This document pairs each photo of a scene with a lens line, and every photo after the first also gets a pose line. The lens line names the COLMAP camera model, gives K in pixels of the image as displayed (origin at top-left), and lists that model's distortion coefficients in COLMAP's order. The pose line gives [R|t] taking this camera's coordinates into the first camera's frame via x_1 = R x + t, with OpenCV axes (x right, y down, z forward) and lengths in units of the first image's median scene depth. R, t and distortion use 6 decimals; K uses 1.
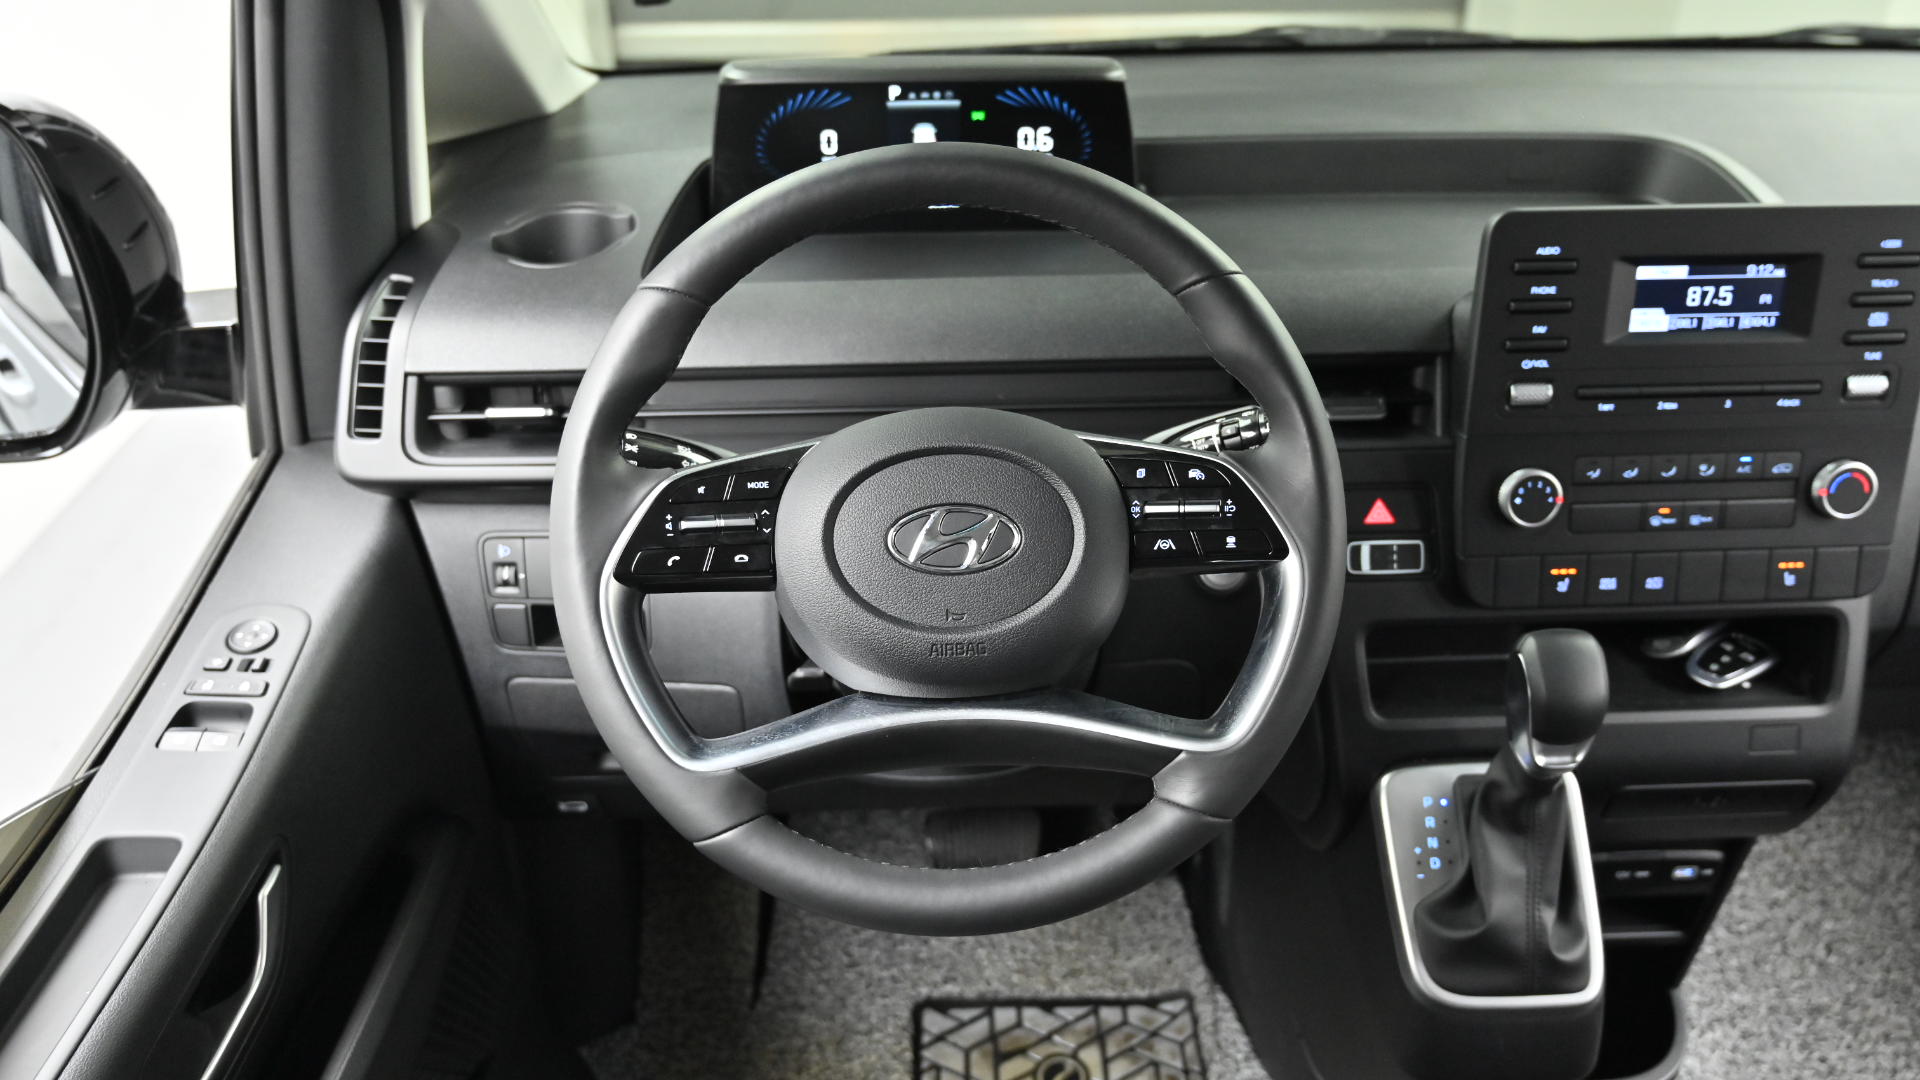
lens RADIAL K [[1520.1, 0, 960.0], [0, 1520.1, 540.0], [0, 0, 1]] dist [-0.021698, 0.009283]
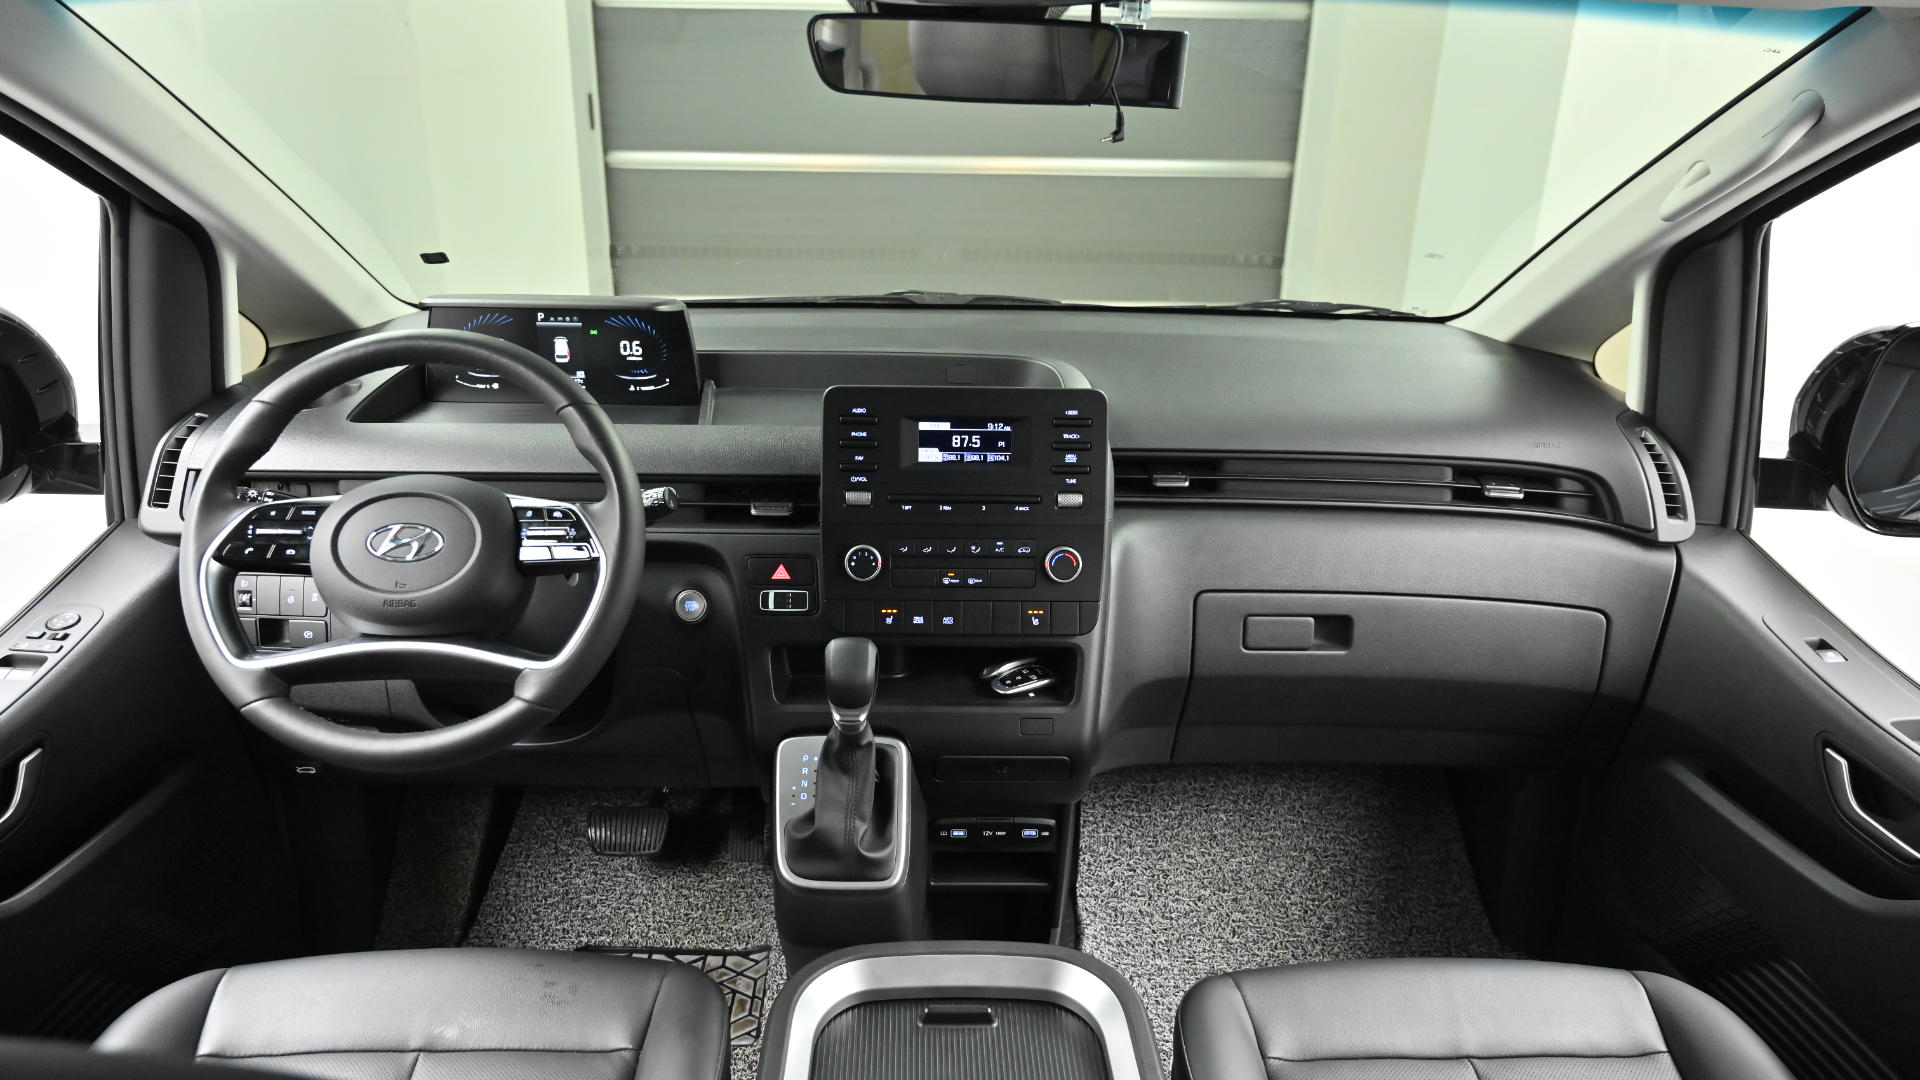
lens RADIAL K [[1291.0, 0, 960.0], [0, 1291.0, 540.0], [0, 0, 1]] dist [-0.014640, -0.000513]
pose [[0.999541, 0.029692, -0.006045, 0.482835], [-0.030263, 0.988175, -0.150314, 0.150072], [0.001510, 0.150428, 0.988620, -0.357622]]
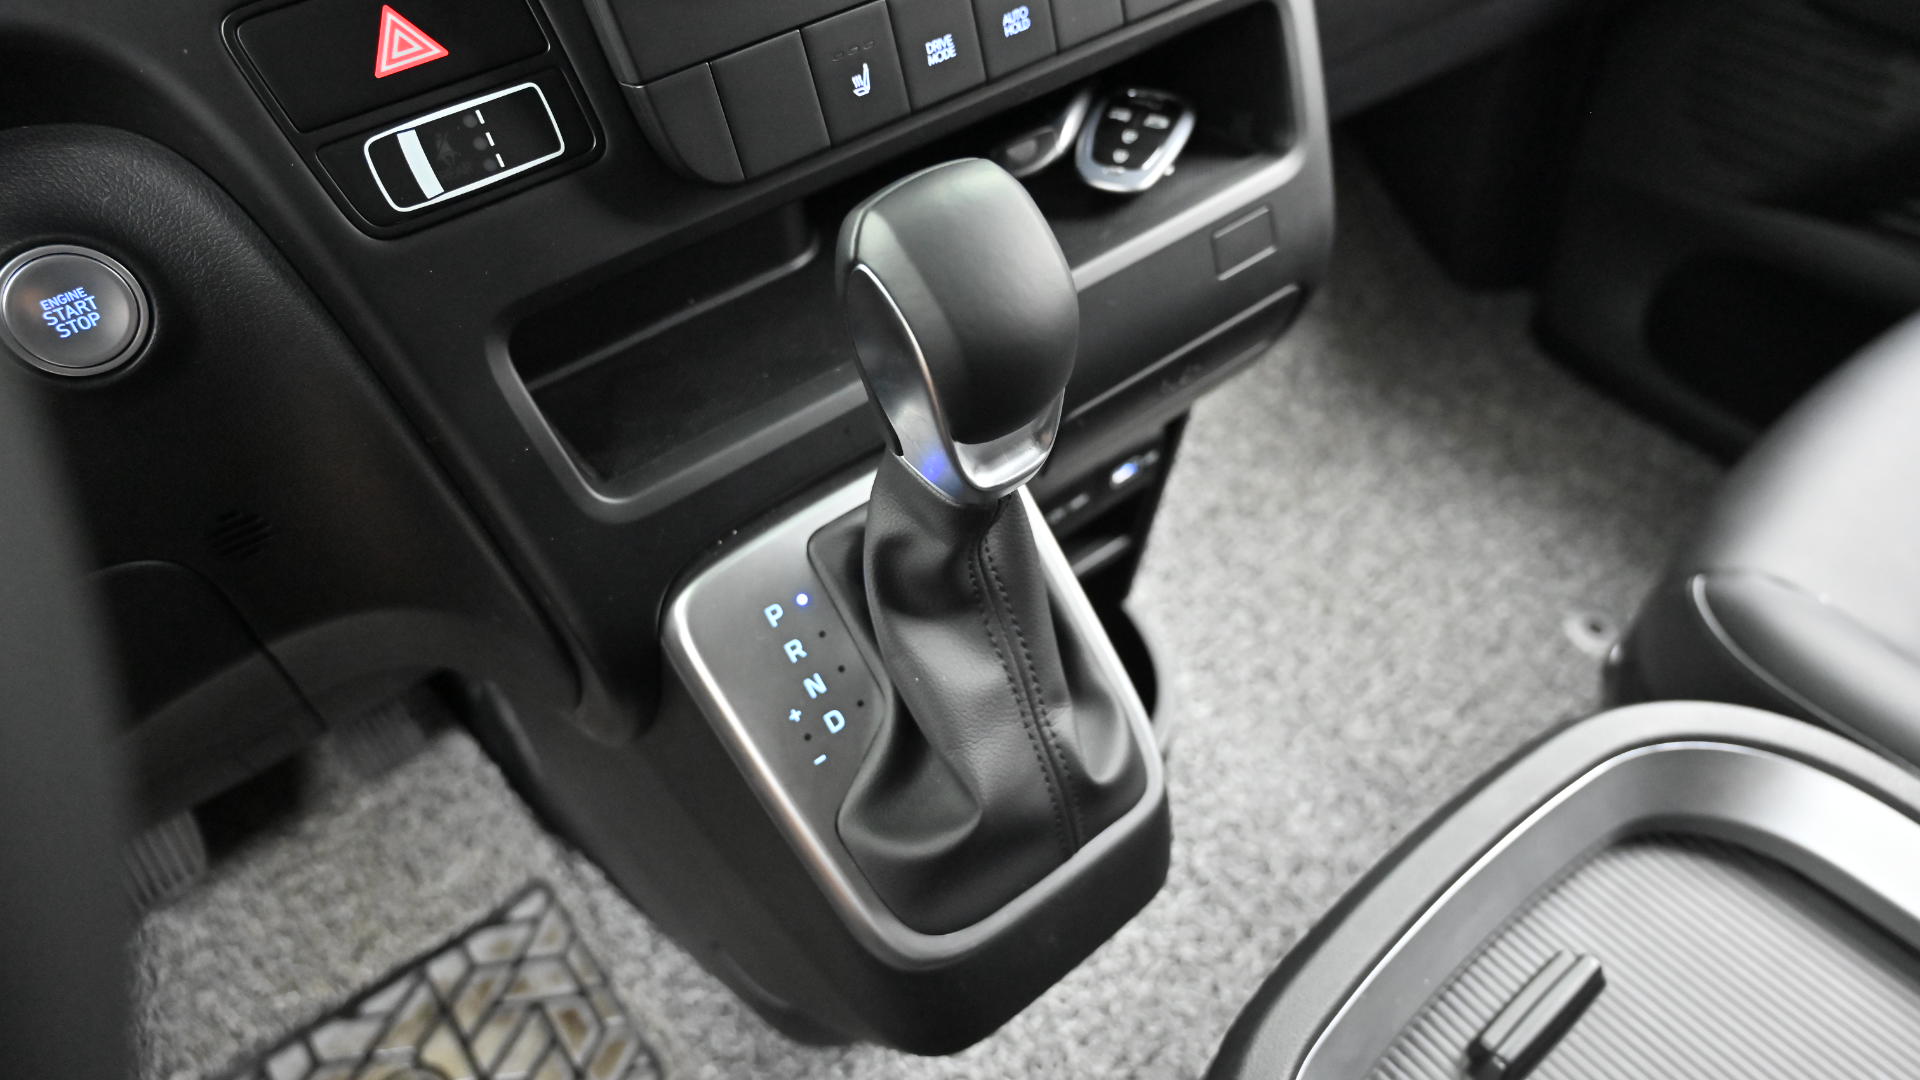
lens RADIAL K [[1269.2, 0, 948.3], [0, 1269.2, 507.7], [0, 0, 1]] dist [-0.003262, -0.000104]
pose [[0.805556, -0.433917, 0.403479, 0.210021], [0.318978, 0.891443, 0.321843, 0.029942], [-0.499332, -0.130561, 0.856517, 0.647229]]
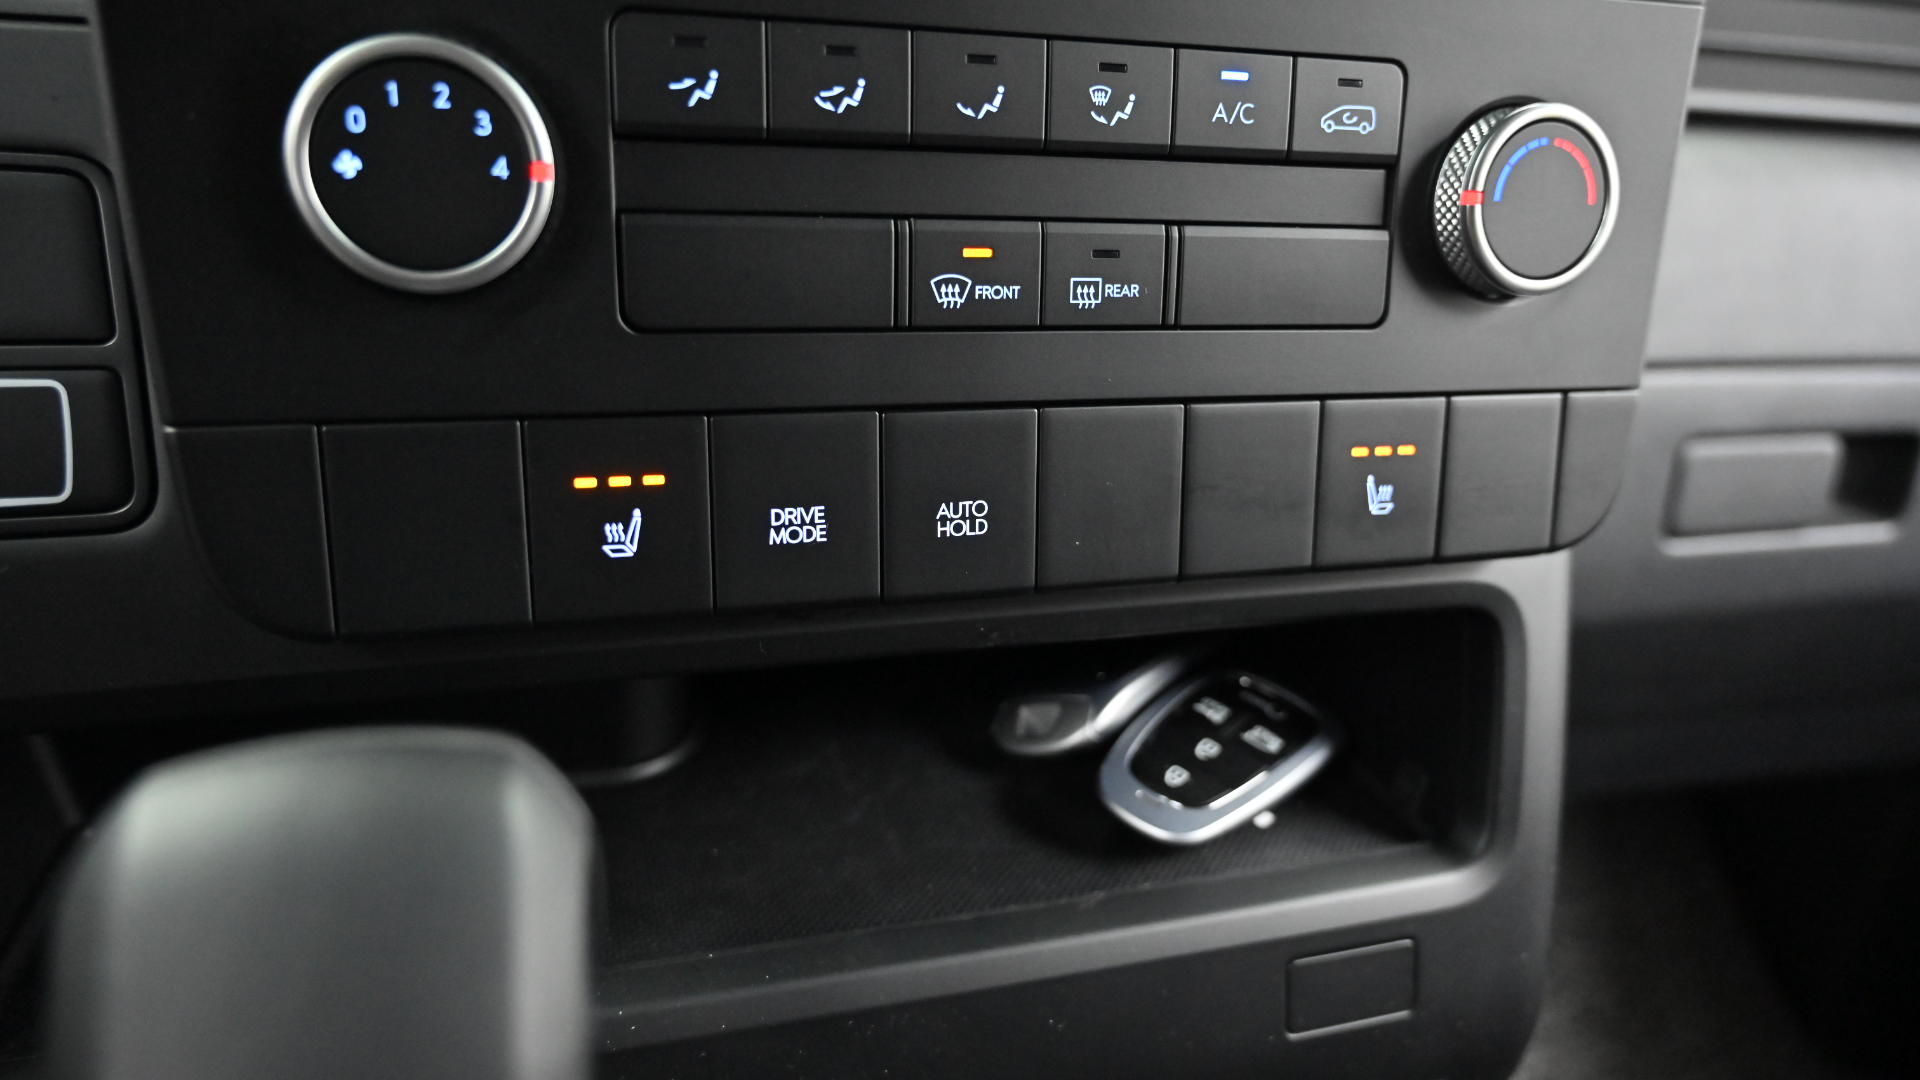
lens RADIAL K [[1291.0, 0, 960.0], [0, 1291.0, 540.0], [0, 0, 1]] dist [-0.014640, -0.000513]
pose [[0.960731, -0.030139, 0.275839, 0.396423], [0.039914, 0.998756, -0.029893, 0.040079], [-0.274595, 0.039729, 0.960739, 0.777930]]
